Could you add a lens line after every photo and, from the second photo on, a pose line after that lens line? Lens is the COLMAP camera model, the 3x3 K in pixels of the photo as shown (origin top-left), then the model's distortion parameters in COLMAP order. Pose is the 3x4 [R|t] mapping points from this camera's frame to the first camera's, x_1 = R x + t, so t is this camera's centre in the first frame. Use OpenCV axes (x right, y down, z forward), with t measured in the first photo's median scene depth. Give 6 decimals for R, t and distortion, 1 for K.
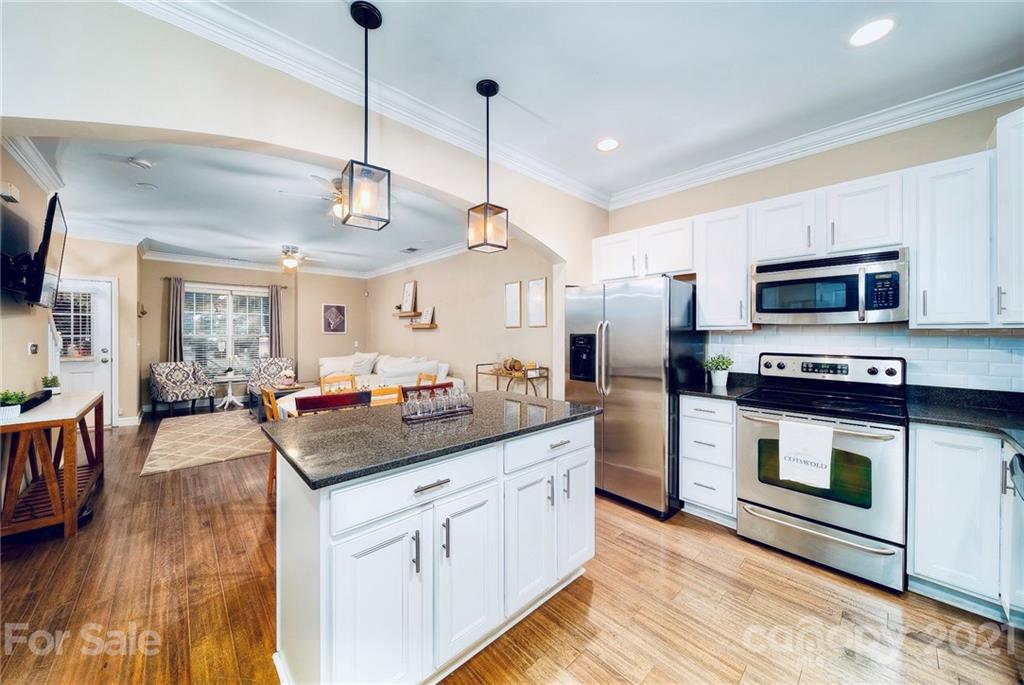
lens RADIAL K [[363.2, 0, 517.3], [0, 363.2, 333.8], [0, 0, 1]] dist [-0.000566, -0.000187]
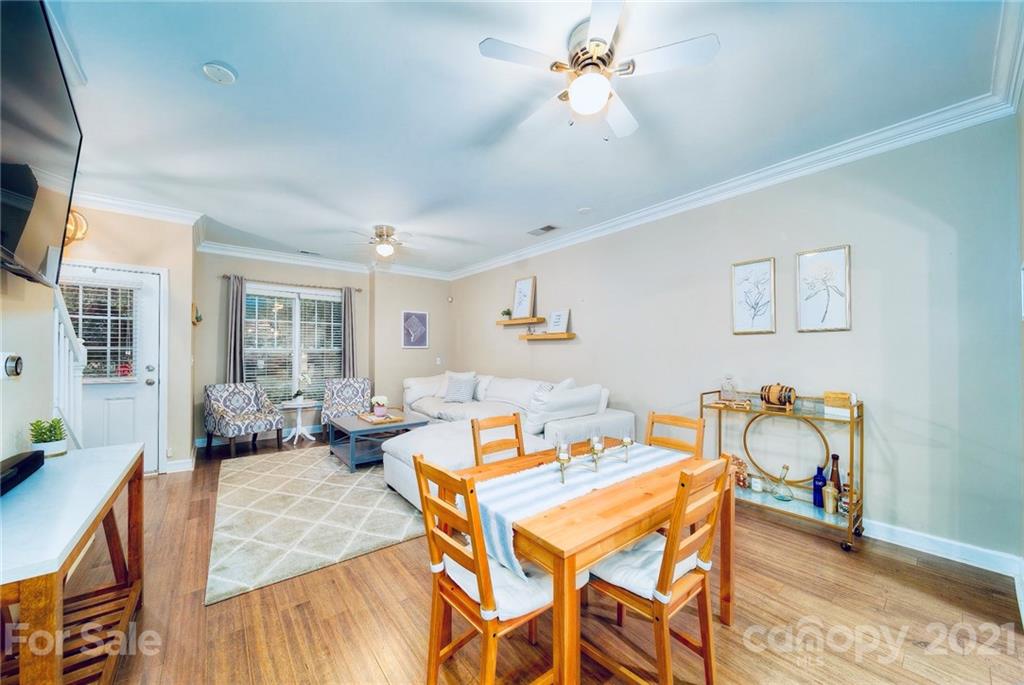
lens RADIAL K [[363.2, 0, 507.8], [0, 363.2, 348.5], [0, 0, 1]] dist [-0.000566, -0.000187]
pose [[0.997070, -0.000835, -0.076495, -0.315139], [0.000077, 0.999951, -0.009921, 0.011508], [0.076500, 0.009886, 0.997021, 0.282725]]
